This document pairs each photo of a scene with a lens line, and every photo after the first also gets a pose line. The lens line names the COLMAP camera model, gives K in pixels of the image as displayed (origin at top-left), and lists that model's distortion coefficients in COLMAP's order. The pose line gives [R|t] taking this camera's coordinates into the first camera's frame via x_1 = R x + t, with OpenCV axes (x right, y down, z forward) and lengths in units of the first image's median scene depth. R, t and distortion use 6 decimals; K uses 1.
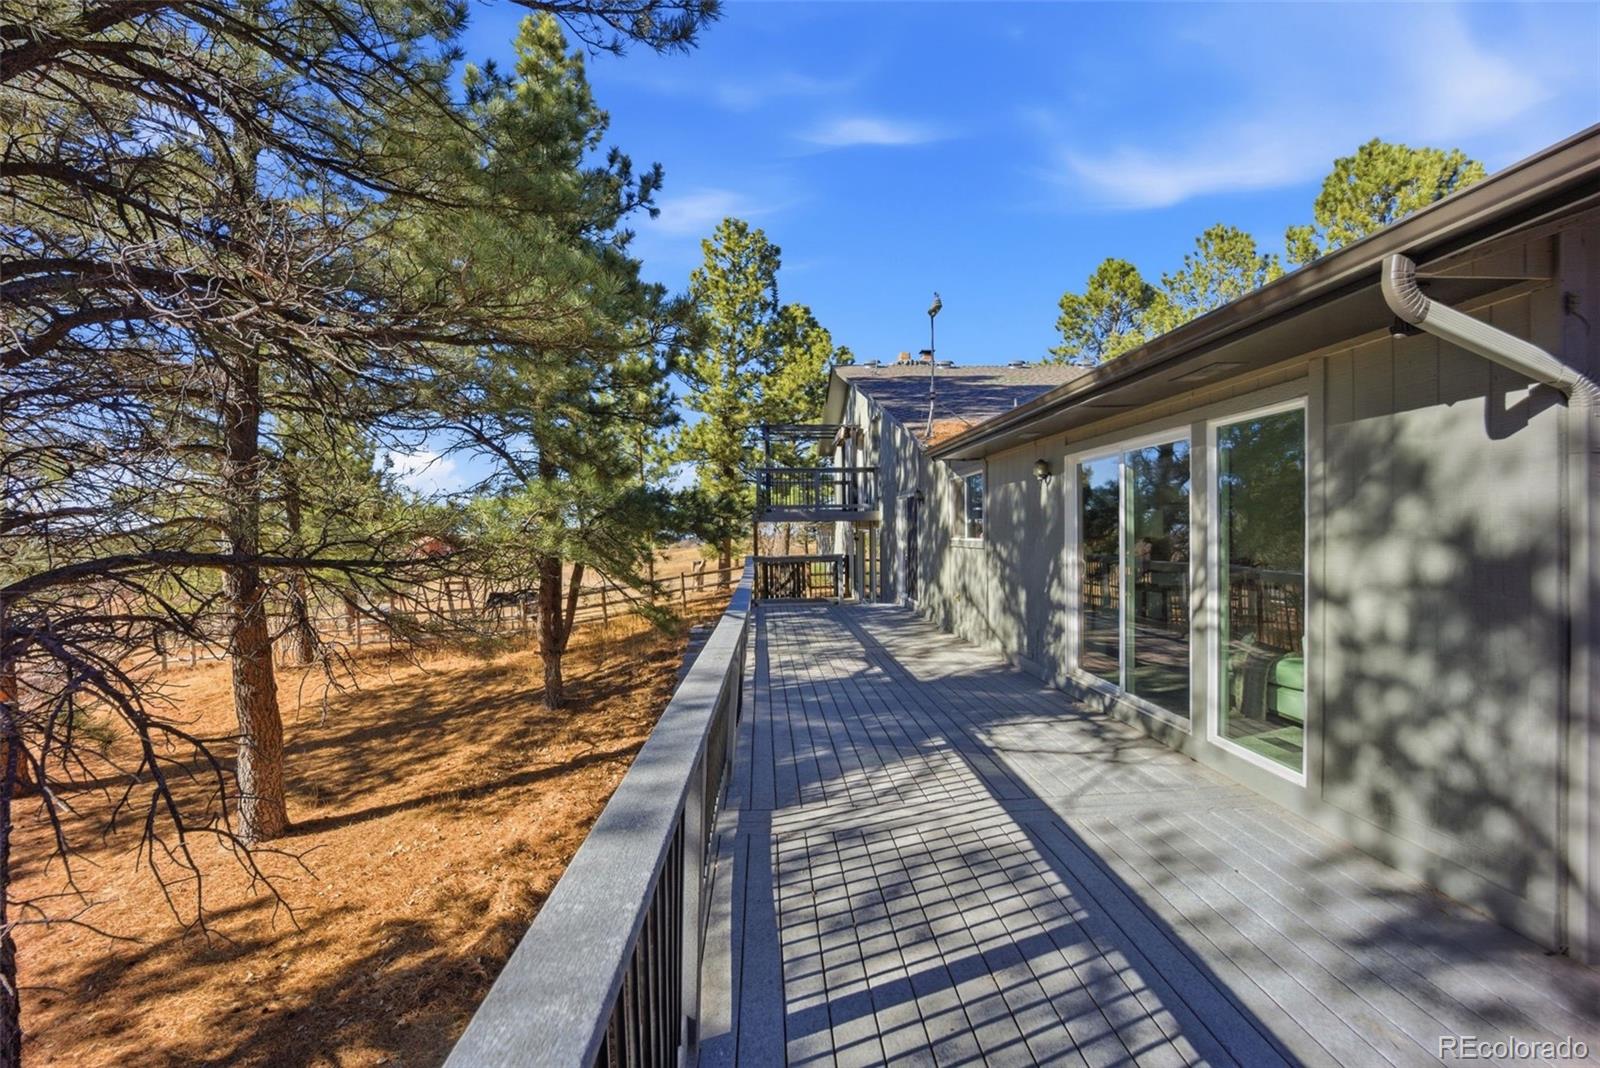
lens RADIAL K [[663.2, 0, 799.4], [0, 663.2, 541.5], [0, 0, 1]] dist [-0.015133, -0.000270]
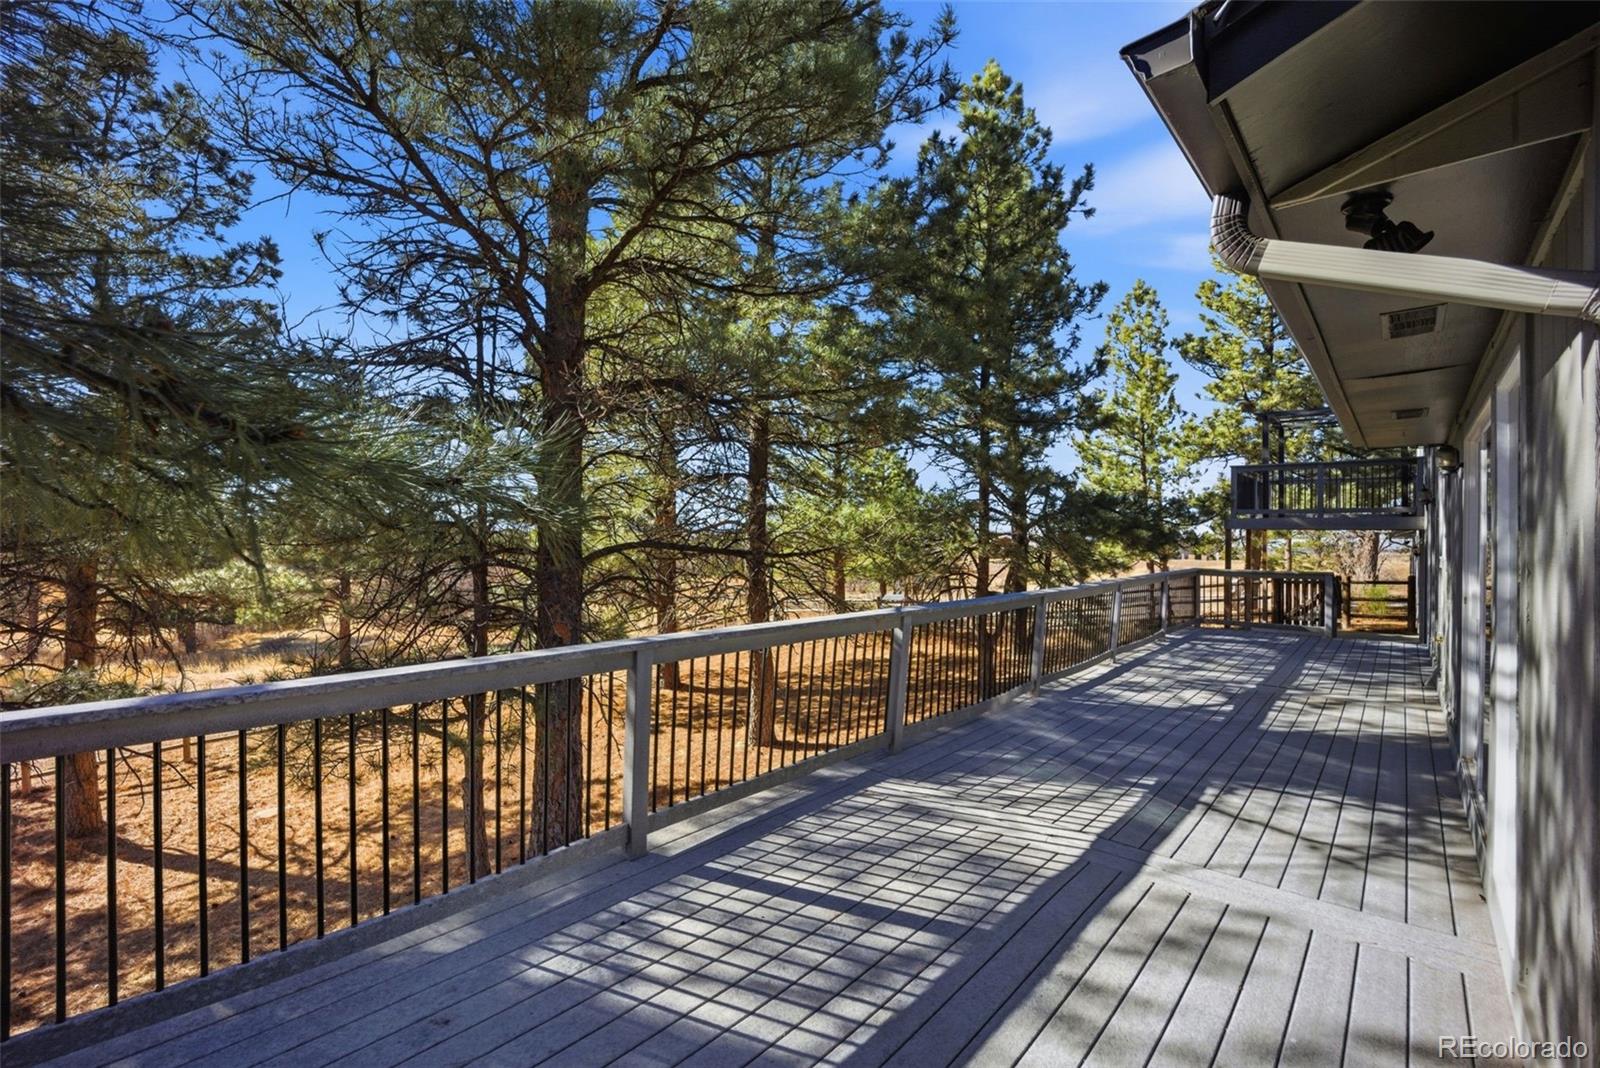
lens RADIAL K [[663.2, 0, 799.4], [0, 663.2, 541.5], [0, 0, 1]] dist [-0.015133, -0.000270]
pose [[0.692104, 0.022532, -0.721446, 0.693709], [-0.027736, 0.999605, 0.004612, -0.010175], [0.721265, 0.016818, 0.692455, 0.069168]]
